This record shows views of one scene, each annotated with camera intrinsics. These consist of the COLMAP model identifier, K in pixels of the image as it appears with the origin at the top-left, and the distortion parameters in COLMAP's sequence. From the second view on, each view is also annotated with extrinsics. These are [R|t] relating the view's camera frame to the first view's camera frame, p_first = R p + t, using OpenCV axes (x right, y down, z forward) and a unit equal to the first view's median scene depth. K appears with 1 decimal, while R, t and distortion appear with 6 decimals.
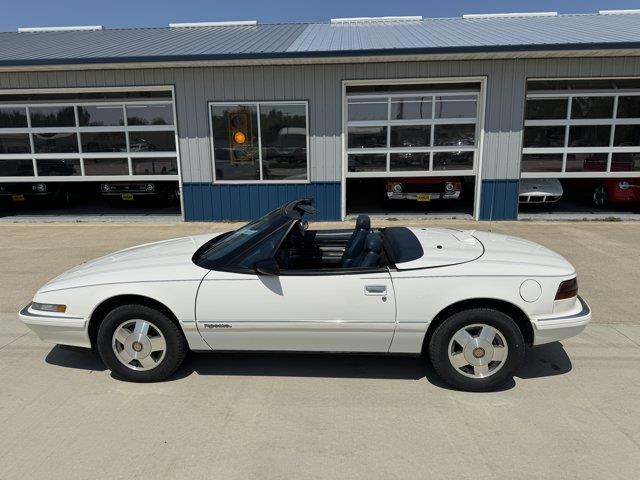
lens RADIAL K [[458.4, 0, 314.6], [0, 458.4, 234.9], [0, 0, 1]] dist [0.020163, -0.025709]
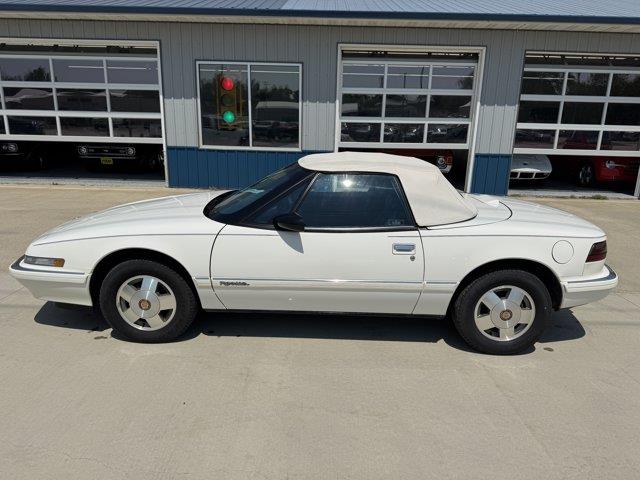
lens RADIAL K [[458.4, 0, 318.5], [0, 458.4, 239.4], [0, 0, 1]] dist [0.020163, -0.025709]
pose [[0.997823, 0.023515, 0.061621, -0.085082], [-0.027201, 0.997847, 0.059684, 0.041199], [-0.060085, -0.061230, 0.996314, 0.055033]]
